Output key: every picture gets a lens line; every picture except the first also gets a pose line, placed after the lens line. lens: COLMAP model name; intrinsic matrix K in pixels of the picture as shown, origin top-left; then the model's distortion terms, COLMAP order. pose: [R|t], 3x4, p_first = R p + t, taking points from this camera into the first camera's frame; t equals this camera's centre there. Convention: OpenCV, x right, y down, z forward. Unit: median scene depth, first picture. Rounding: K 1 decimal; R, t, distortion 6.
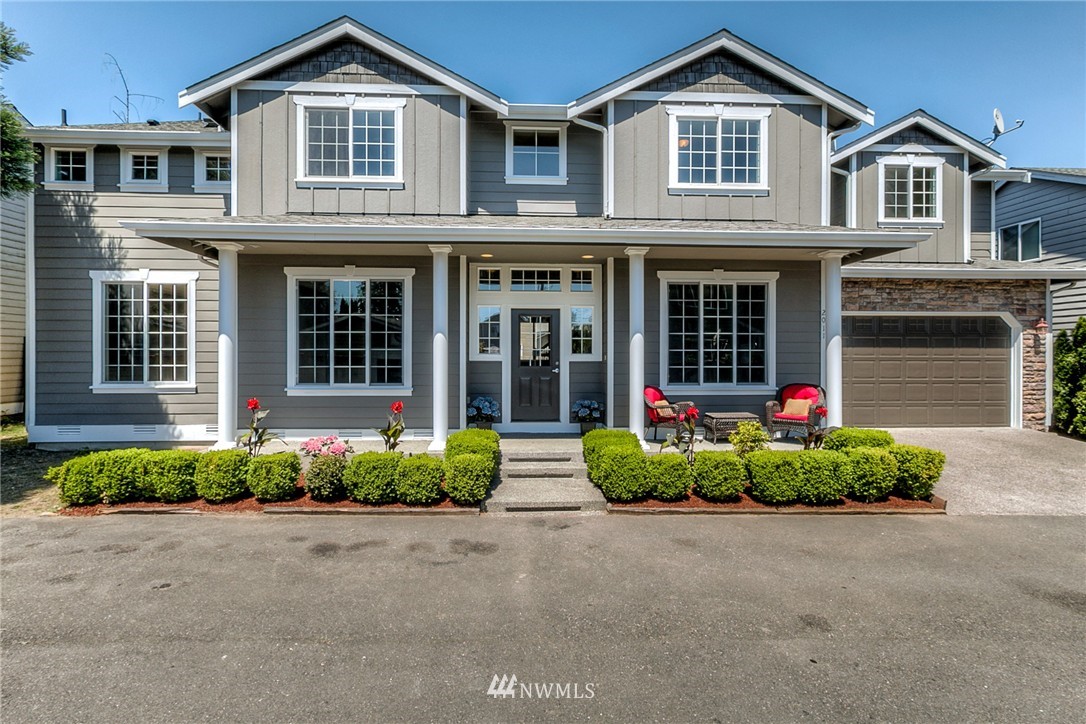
lens RADIAL K [[501.2, 0, 539.0], [0, 501.2, 355.6], [0, 0, 1]] dist [0.000332, 0.004438]
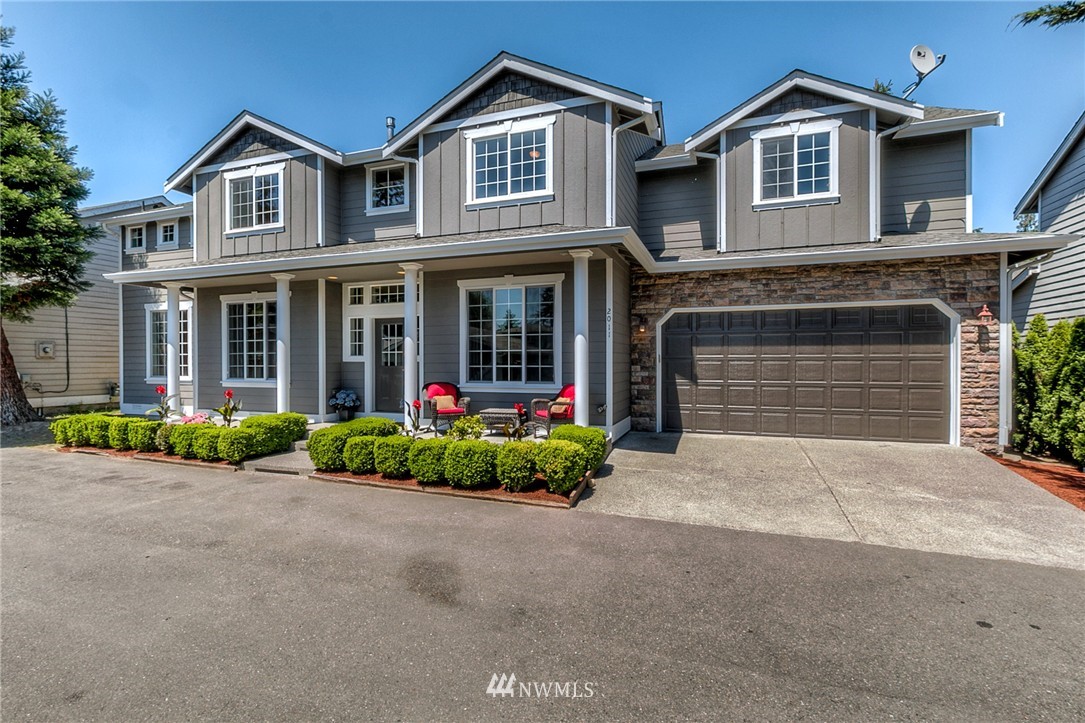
lens RADIAL K [[500.7, 0, 535.7], [0, 500.7, 366.2], [0, 0, 1]] dist [0.000332, 0.004438]
pose [[0.921755, 0.002487, -0.387765, 0.666365], [0.003904, 0.999869, 0.015695, 0.005102], [0.387753, -0.015981, 0.921625, 0.022720]]
